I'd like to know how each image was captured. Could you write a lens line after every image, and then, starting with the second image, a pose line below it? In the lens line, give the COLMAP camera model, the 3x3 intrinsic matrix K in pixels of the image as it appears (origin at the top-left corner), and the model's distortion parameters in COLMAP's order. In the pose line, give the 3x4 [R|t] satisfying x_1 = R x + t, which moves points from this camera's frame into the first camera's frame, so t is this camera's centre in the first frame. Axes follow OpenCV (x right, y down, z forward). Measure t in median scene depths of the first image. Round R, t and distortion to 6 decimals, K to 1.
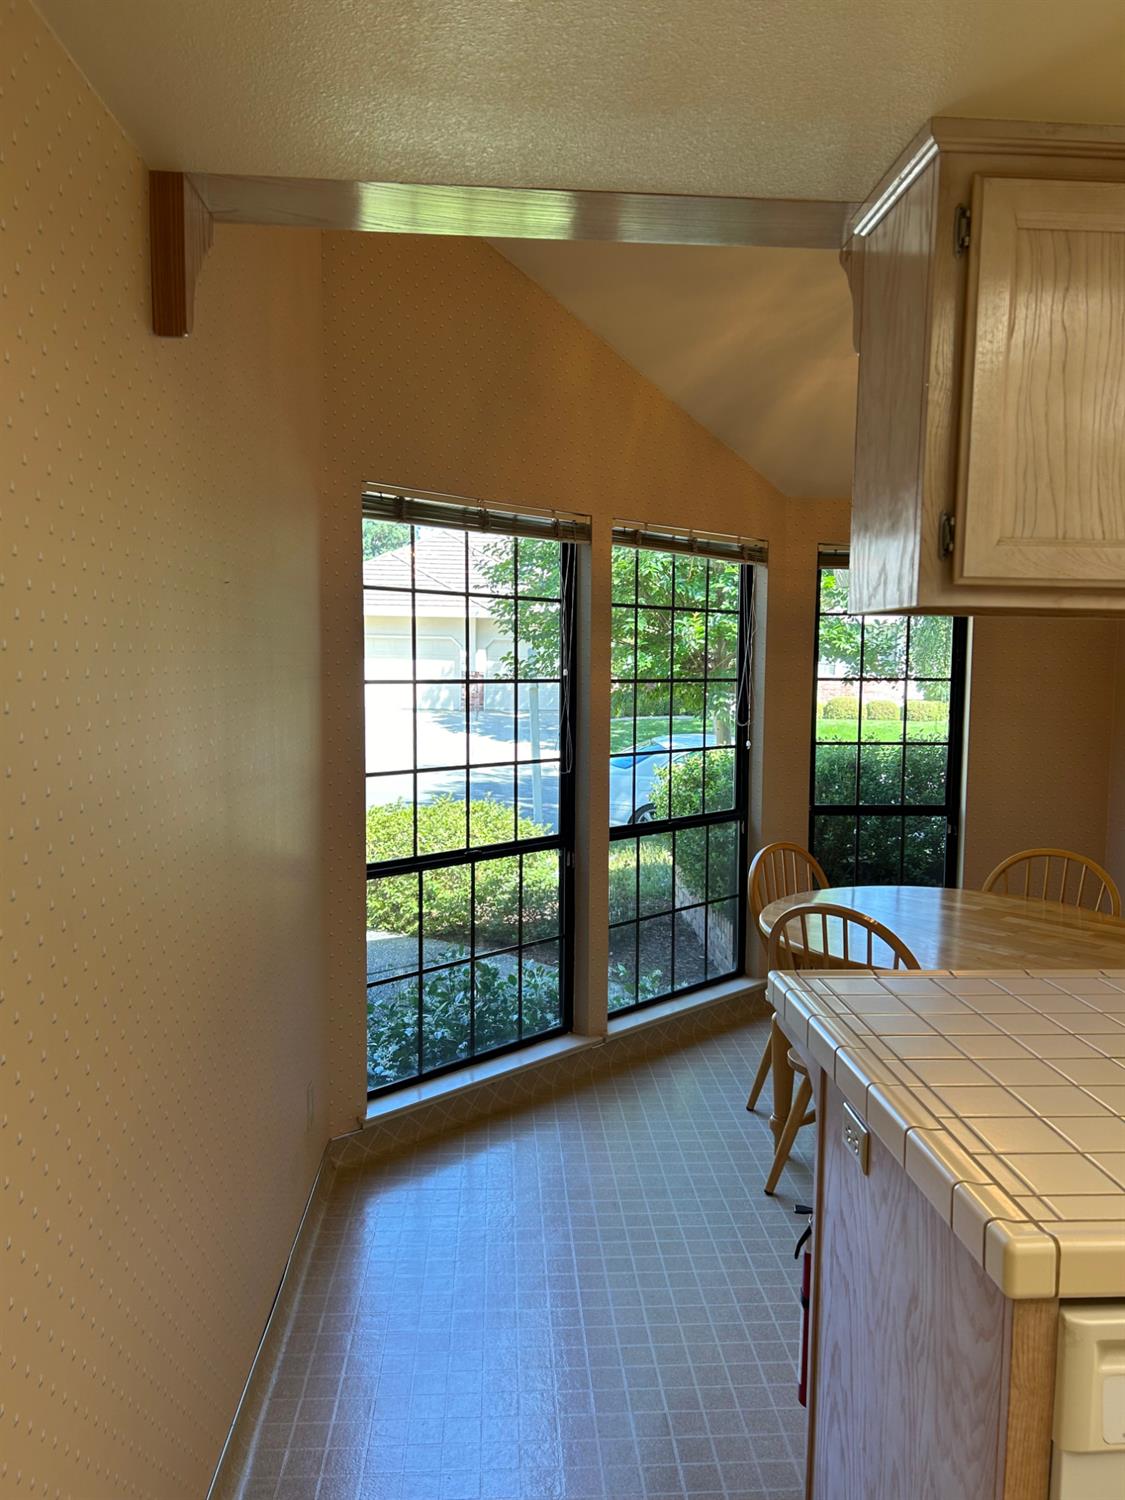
lens RADIAL K [[1122.1, 0, 560.0], [0, 1122.1, 752.6], [0, 0, 1]] dist [0.064243, -0.073931]
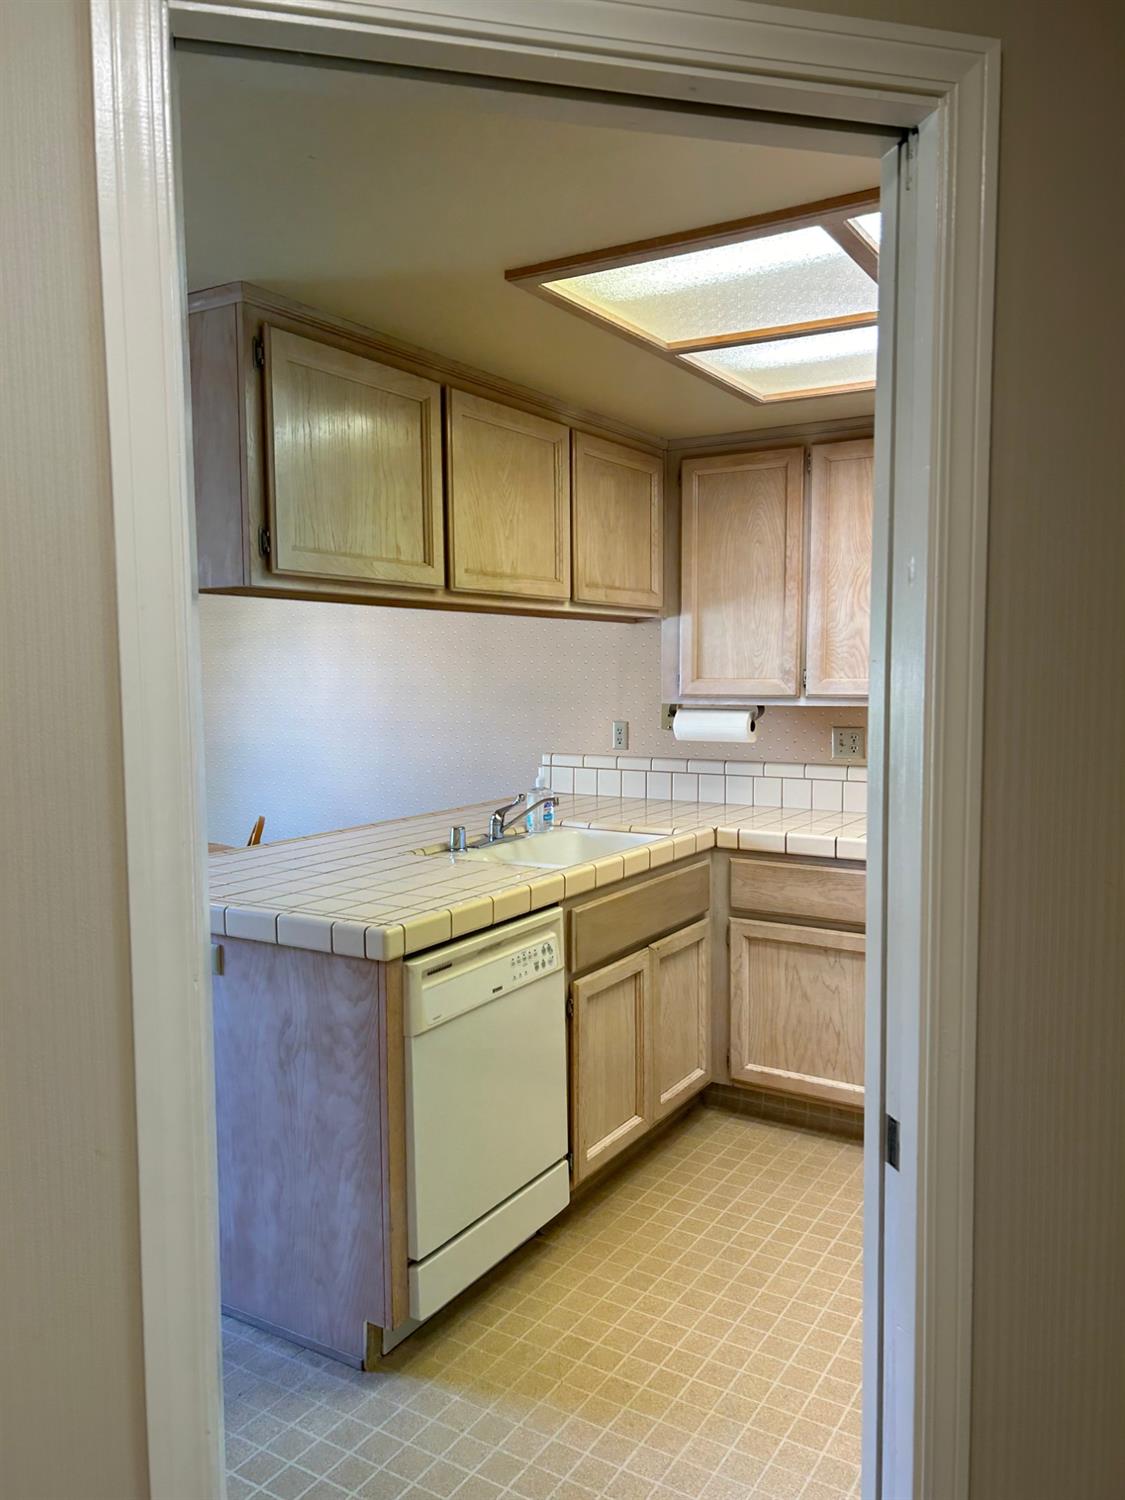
lens RADIAL K [[1122.1, 0, 560.0], [0, 1122.1, 752.6], [0, 0, 1]] dist [0.064243, -0.073931]
pose [[0.561085, -0.085326, 0.823349, -0.794418], [0.088601, 0.995149, 0.042751, 0.076230], [-0.823003, 0.048963, 0.565923, -0.242834]]
